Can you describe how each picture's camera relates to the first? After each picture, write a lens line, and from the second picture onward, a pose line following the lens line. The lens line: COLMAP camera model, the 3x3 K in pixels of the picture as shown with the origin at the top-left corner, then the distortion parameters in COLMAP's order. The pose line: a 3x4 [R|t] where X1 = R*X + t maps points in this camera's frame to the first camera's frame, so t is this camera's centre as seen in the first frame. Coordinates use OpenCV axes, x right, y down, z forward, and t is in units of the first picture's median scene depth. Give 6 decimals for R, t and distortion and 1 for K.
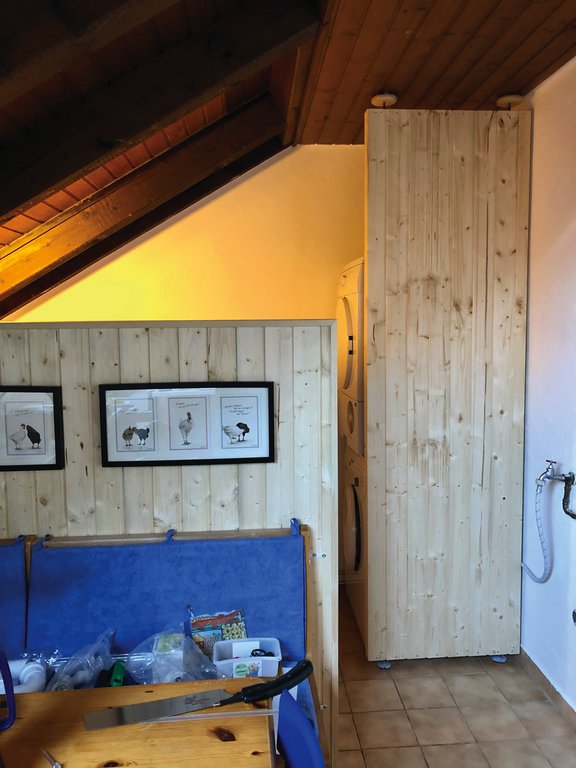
lens RADIAL K [[678.1, 0, 302.8], [0, 678.1, 382.0], [0, 0, 1]] dist [0.102345, -0.191993]
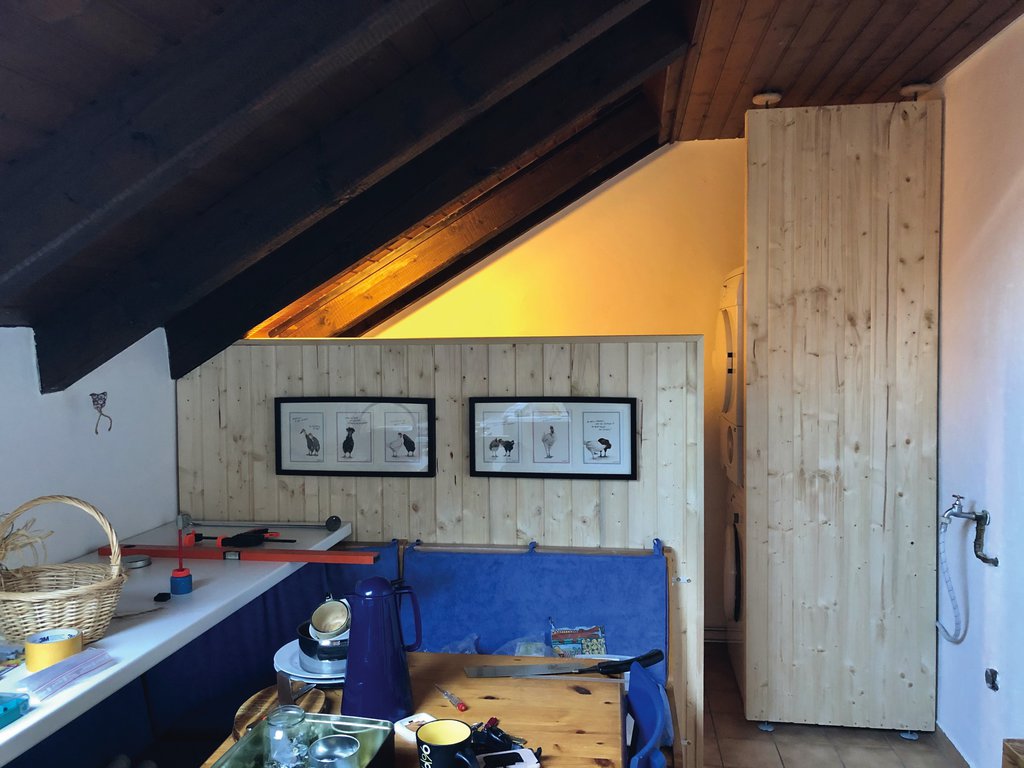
lens RADIAL K [[904.1, 0, 512.0], [0, 904.1, 384.0], [0, 0, 1]] dist [0.102345, -0.191993]
pose [[0.979330, 0.012309, -0.201897, 0.036488], [-0.019478, 0.999247, -0.033560, 0.021737], [0.201331, 0.036799, 0.978832, -0.267079]]
